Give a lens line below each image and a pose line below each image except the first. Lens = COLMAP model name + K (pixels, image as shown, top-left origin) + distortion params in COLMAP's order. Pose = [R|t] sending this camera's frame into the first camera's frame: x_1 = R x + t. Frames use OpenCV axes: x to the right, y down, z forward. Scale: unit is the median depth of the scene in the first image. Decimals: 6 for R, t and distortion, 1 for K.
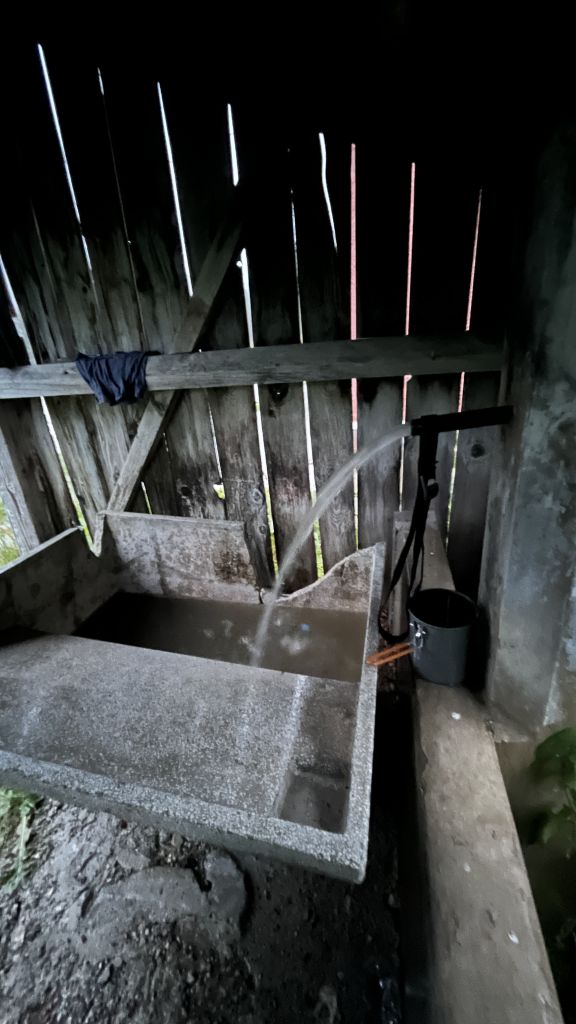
lens RADIAL K [[413.4, 0, 287.0], [0, 413.4, 506.5], [0, 0, 1]] dist [-0.004437, -0.000451]
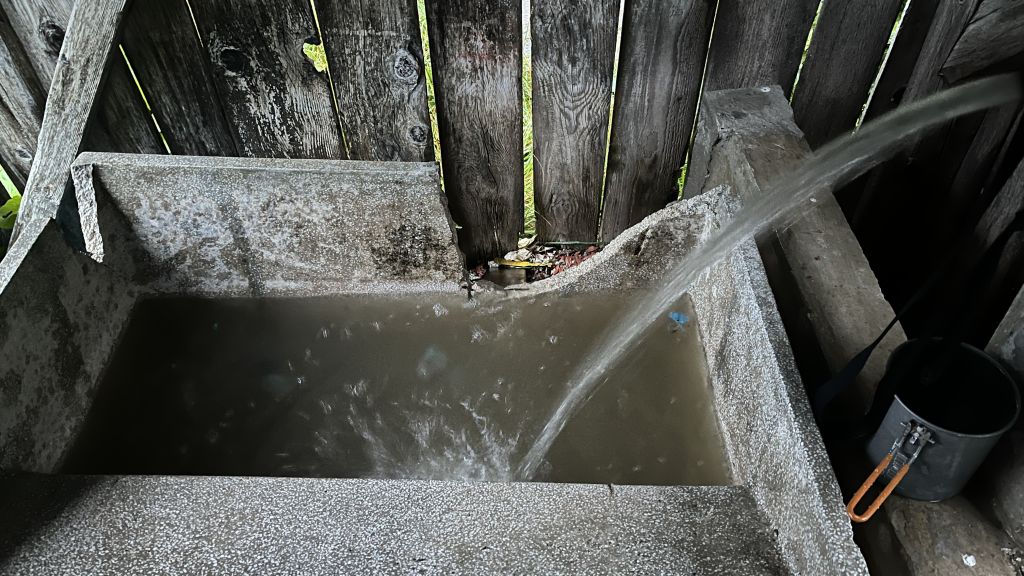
lens RADIAL K [[784.1, 0, 512.0], [0, 784.1, 288.0], [0, 0, 1]] dist [0.026928, -0.000535]
pose [[0.972214, -0.126226, 0.197146, -0.192484], [0.041993, 0.922549, 0.383588, -0.152274], [-0.230296, -0.364651, 0.902216, 0.120832]]
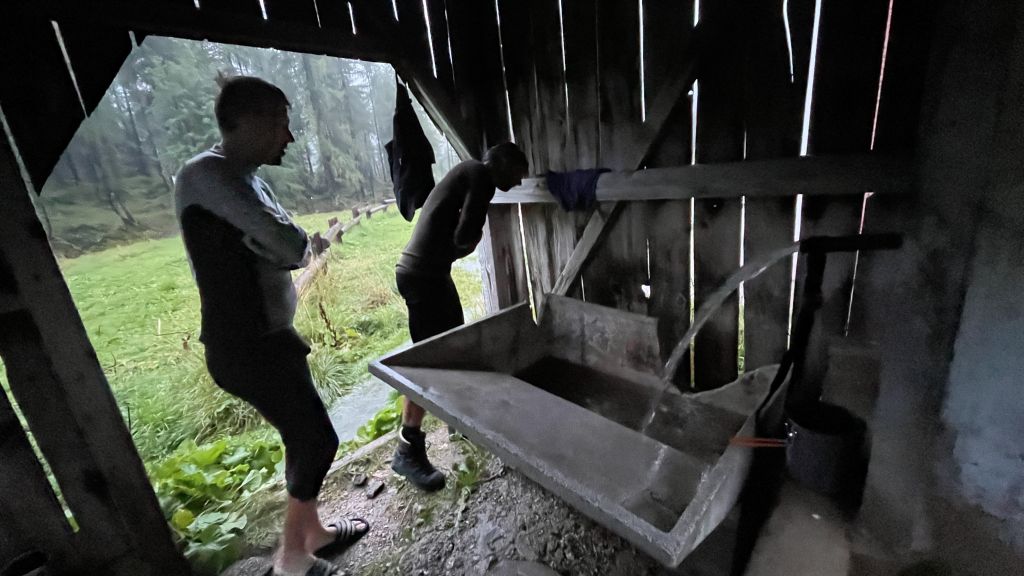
lens RADIAL K [[413.4, 0, 512.0], [0, 413.4, 288.0], [0, 0, 1]] dist [-0.004437, -0.000451]
pose [[0.861628, 0.129039, -0.490863, 0.085438], [-0.154903, 0.987854, -0.012218, 0.027770], [0.483324, 0.086564, 0.871151, -0.168205]]
